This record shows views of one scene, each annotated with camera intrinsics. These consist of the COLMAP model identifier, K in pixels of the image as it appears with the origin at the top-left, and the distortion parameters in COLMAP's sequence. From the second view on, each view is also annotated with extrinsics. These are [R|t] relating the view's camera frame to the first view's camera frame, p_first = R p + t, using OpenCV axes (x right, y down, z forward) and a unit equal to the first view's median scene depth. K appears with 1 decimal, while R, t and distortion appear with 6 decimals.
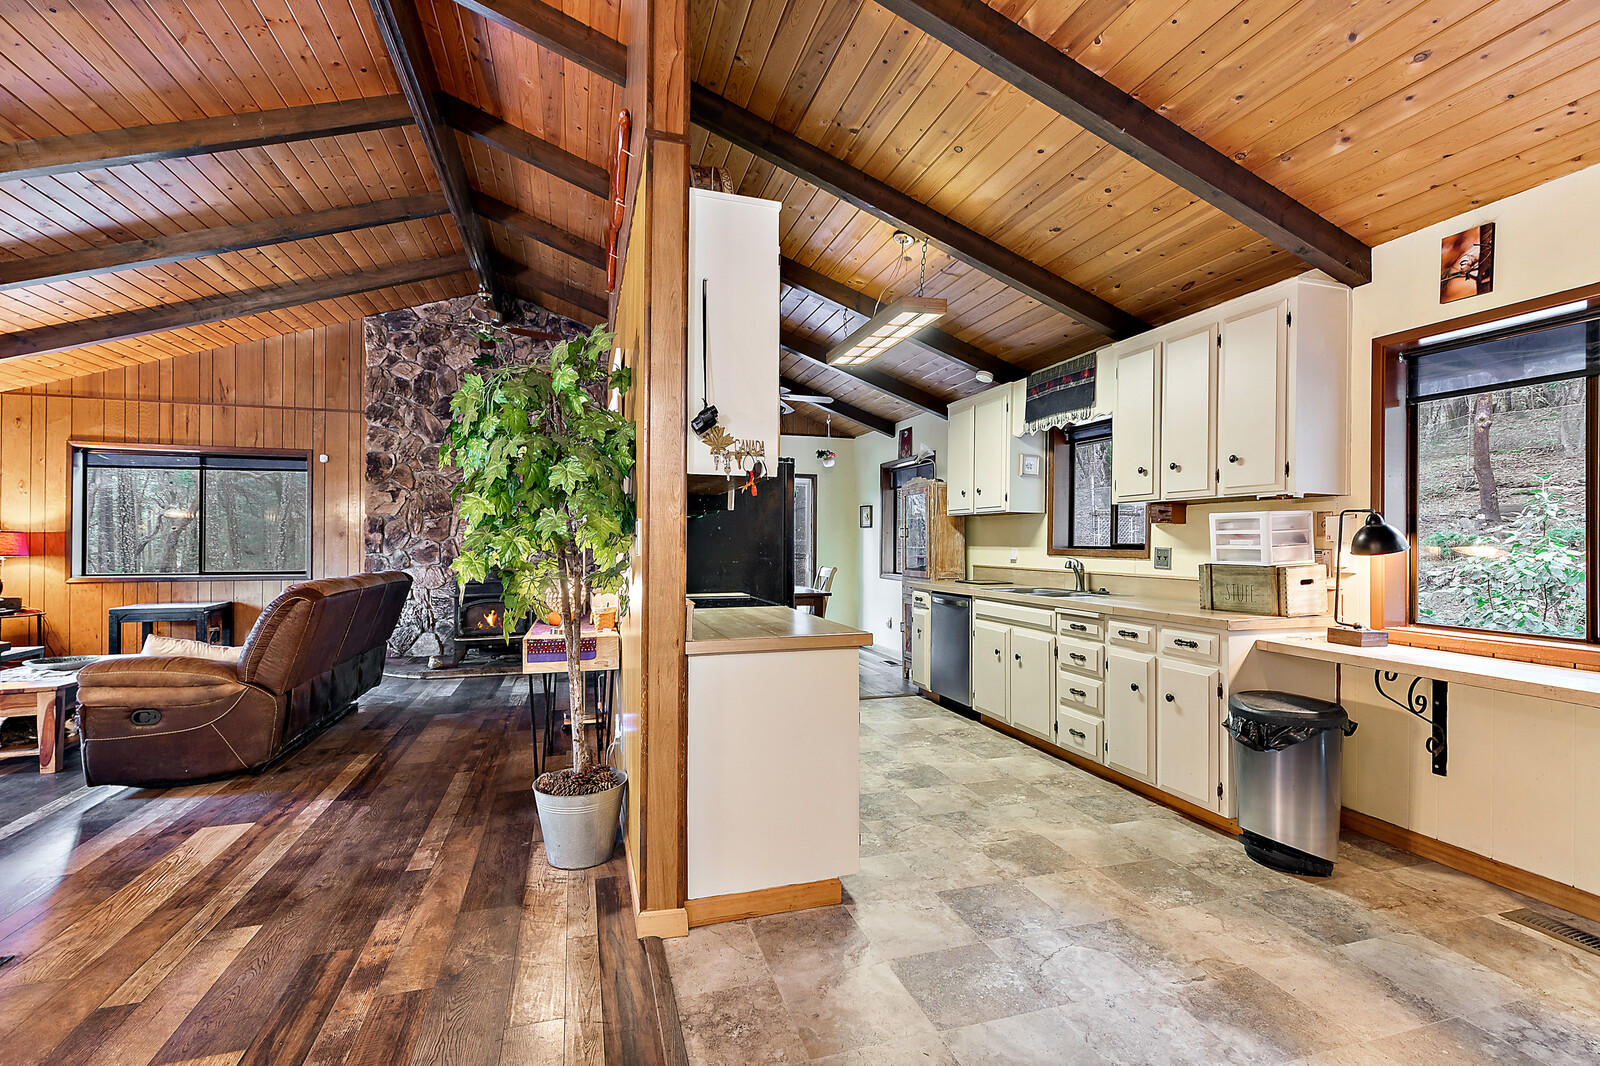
lens RADIAL K [[729.5, 0, 804.2], [0, 729.5, 536.1], [0, 0, 1]] dist [0.007796, -0.001154]
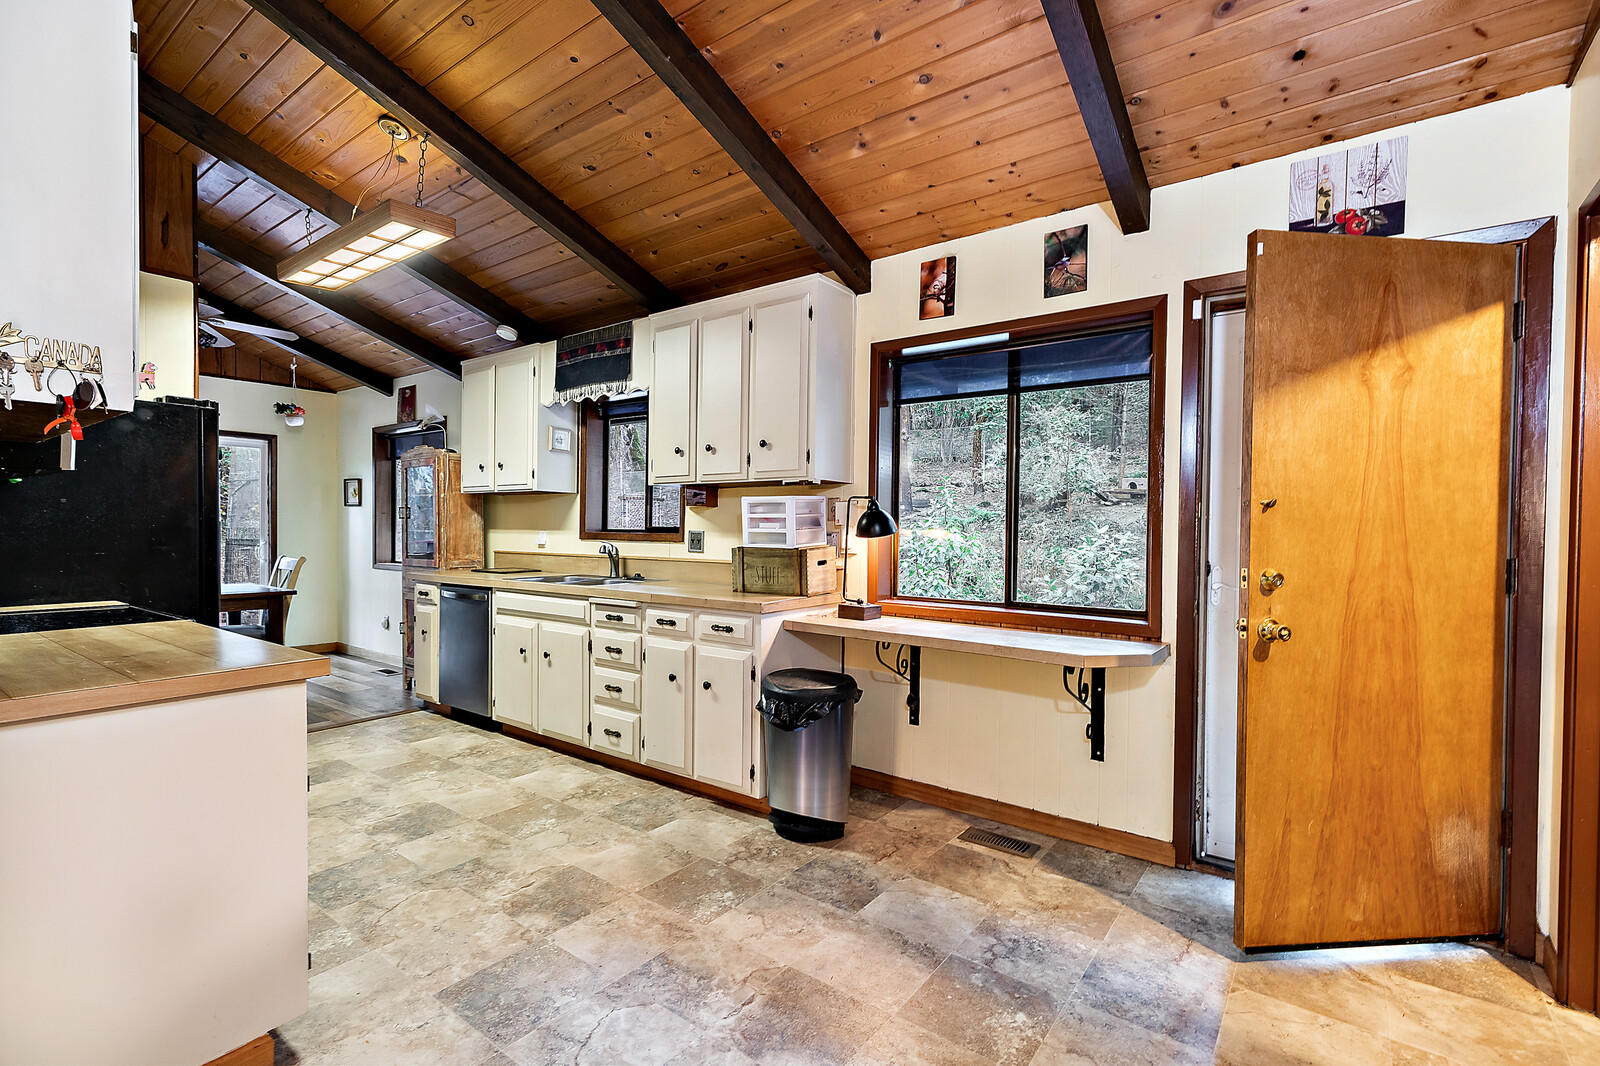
lens RADIAL K [[729.5, 0, 809.0], [0, 729.5, 537.6], [0, 0, 1]] dist [0.007796, -0.001154]
pose [[0.807366, -0.006134, 0.590019, 0.028610], [-0.008570, 0.999719, 0.022119, 0.001621], [-0.589988, -0.022915, 0.807086, 0.103552]]
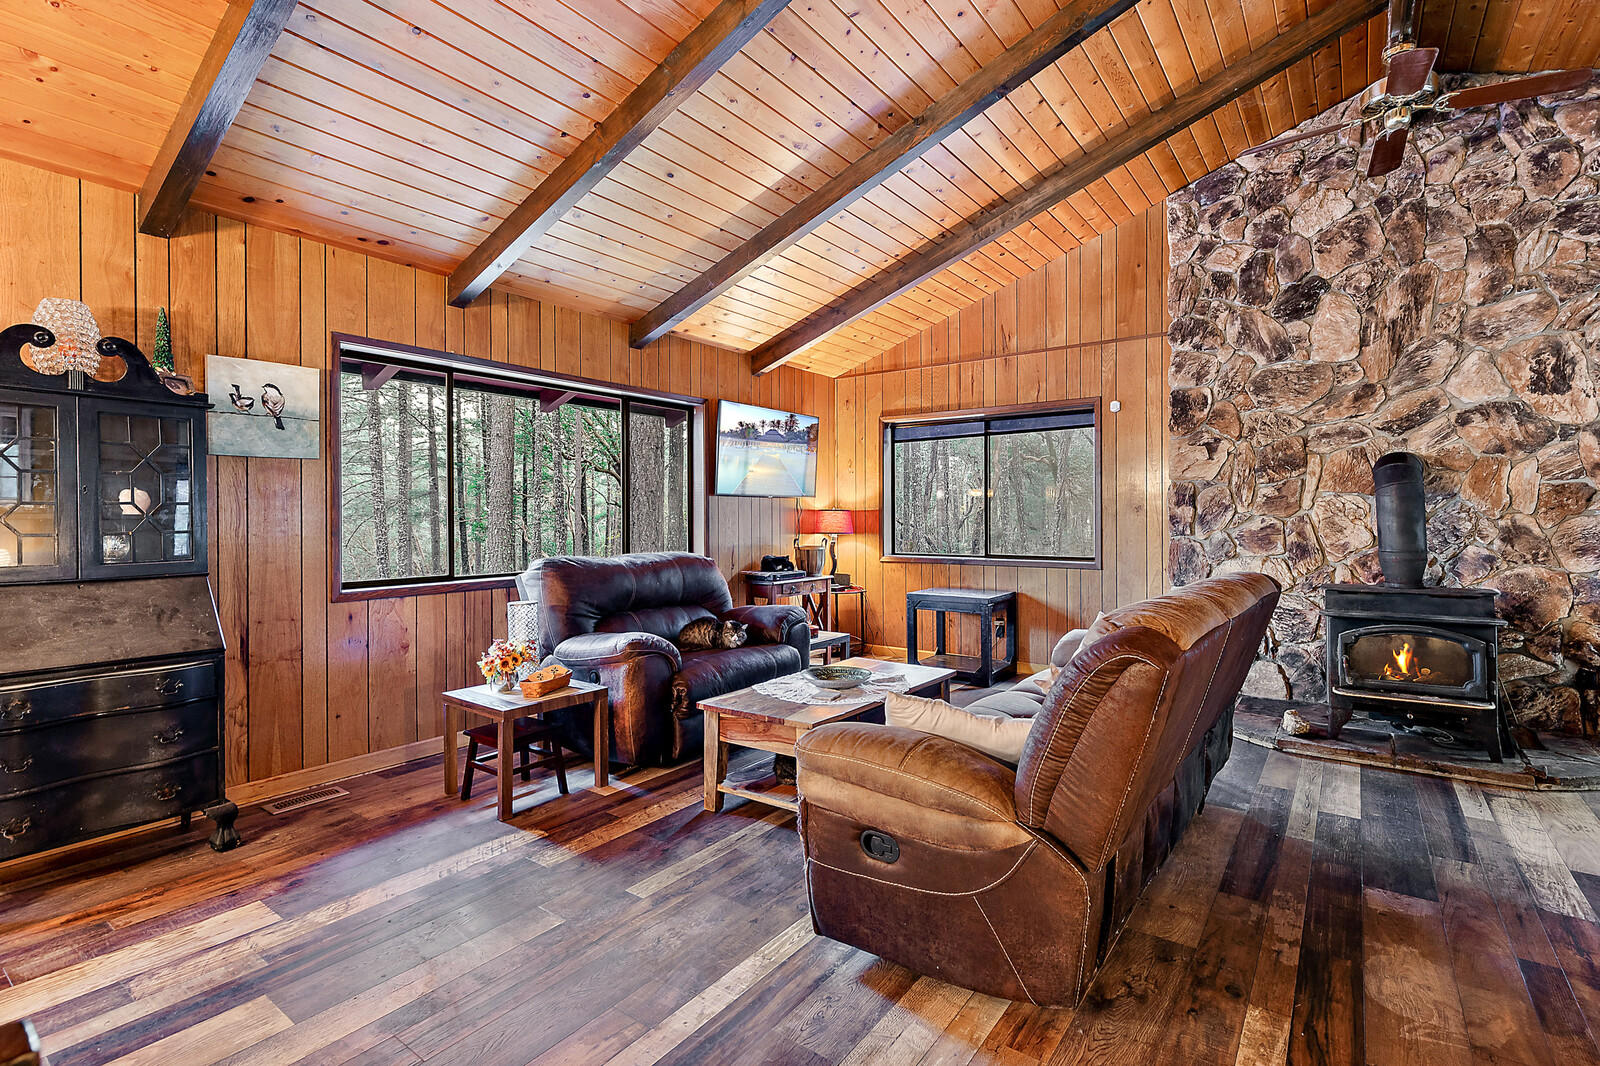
lens RADIAL K [[729.5, 0, 822.4], [0, 729.5, 517.8], [0, 0, 1]] dist [0.007796, -0.001154]
pose [[0.598869, -0.004174, -0.800836, -0.390955], [0.009840, 0.999949, 0.002147, 0.002830], [0.800787, -0.009166, 0.598879, 0.516026]]
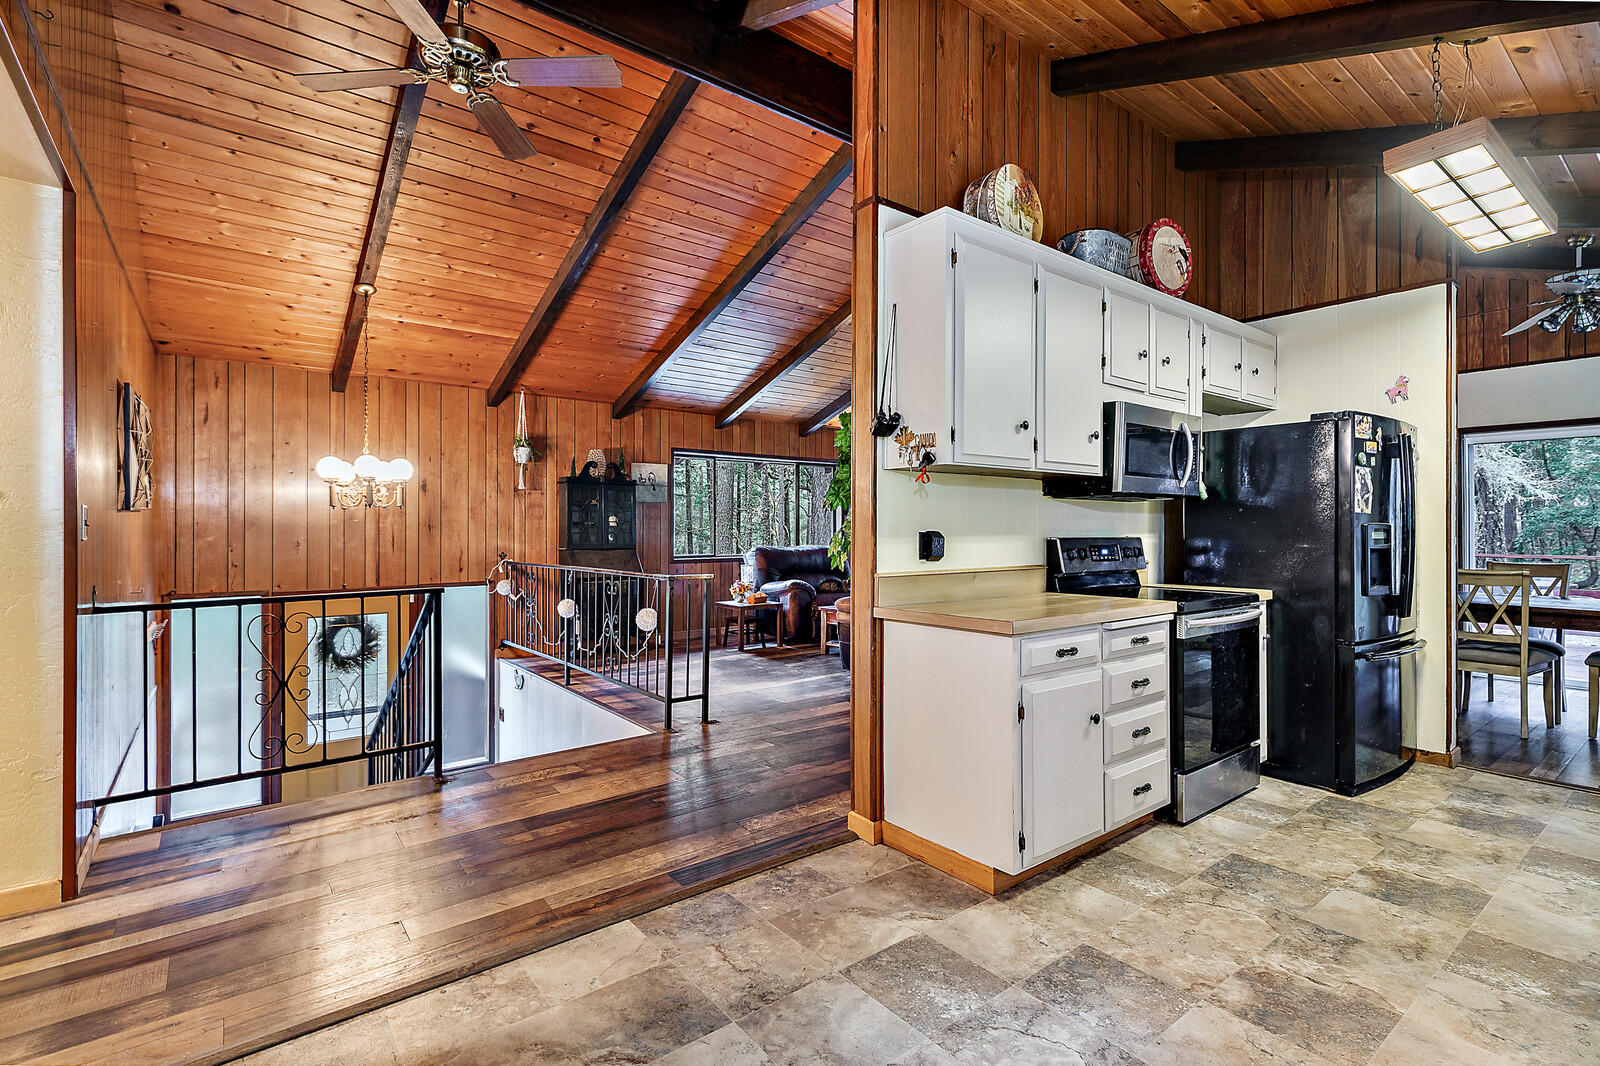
lens RADIAL K [[729.5, 0, 803.6], [0, 729.5, 521.0], [0, 0, 1]] dist [0.007796, -0.001154]
pose [[0.357550, -0.013709, -0.933793, 0.479029], [0.007594, 0.999902, -0.011772, 0.006925], [0.933863, -0.002882, 0.357619, 0.226668]]
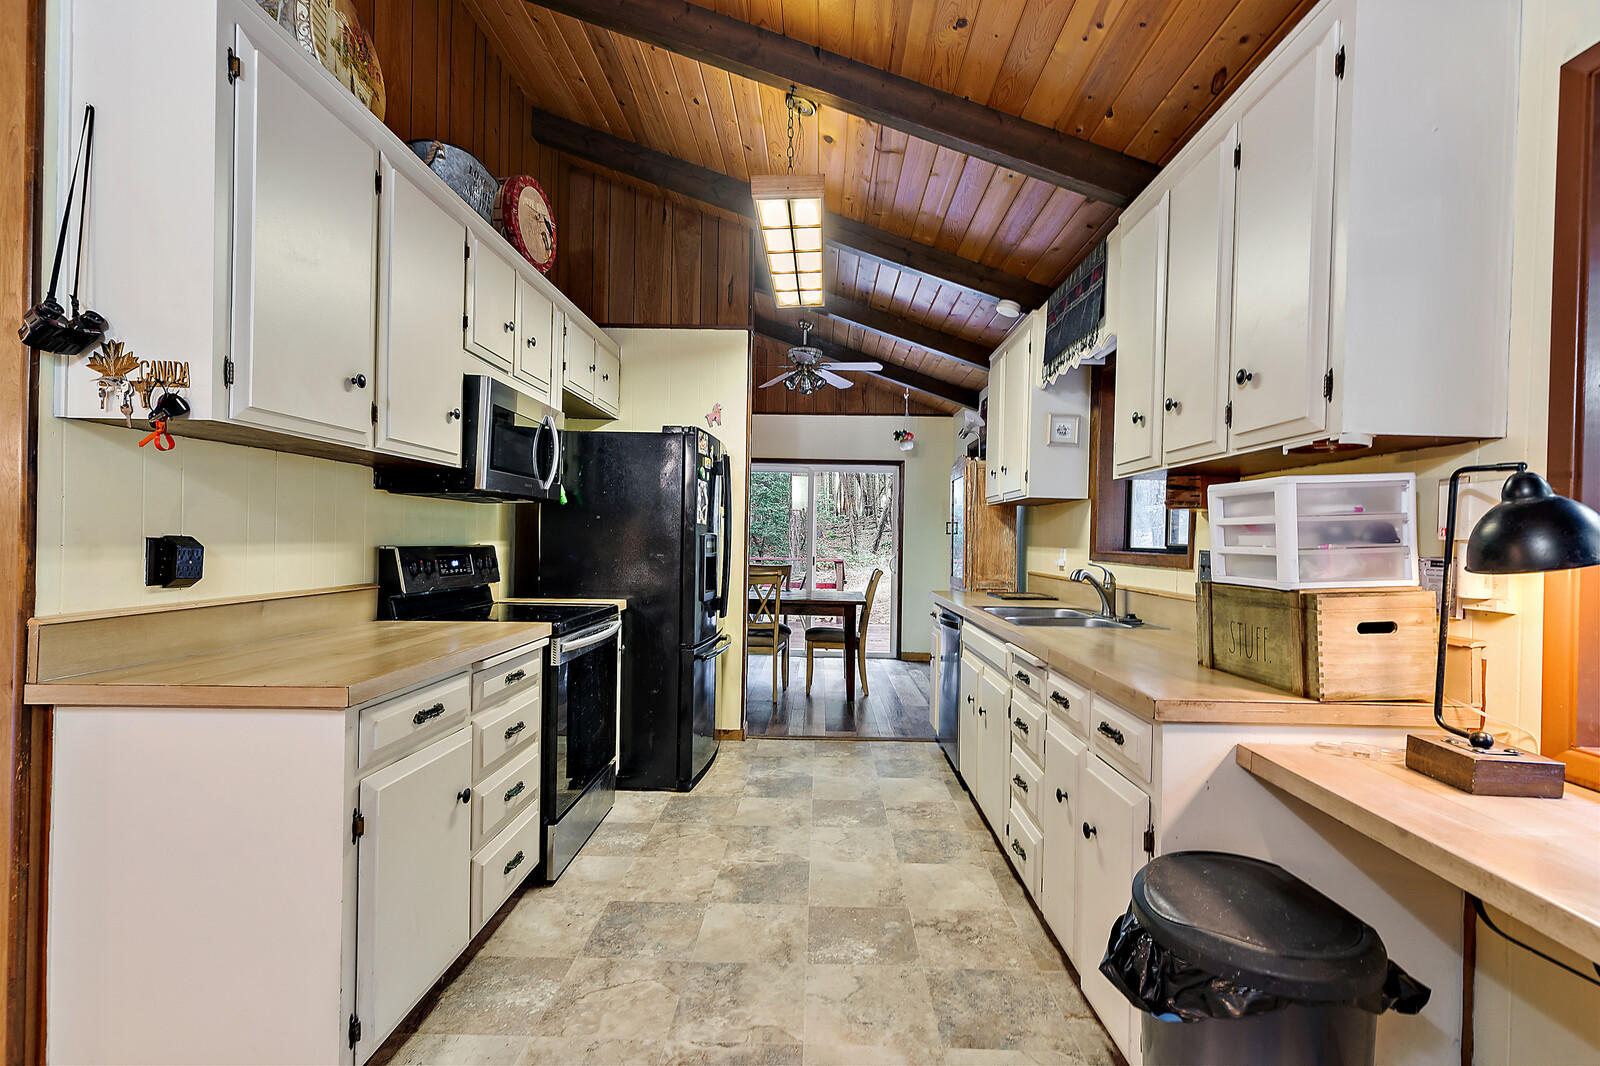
lens RADIAL K [[729.5, 0, 804.5], [0, 729.5, 539.8], [0, 0, 1]] dist [0.007796, -0.001154]
pose [[0.949628, 0.011133, -0.313182, 0.337210], [-0.009352, 0.999930, 0.007188, 0.005155], [0.313240, -0.003897, 0.949666, 0.308886]]
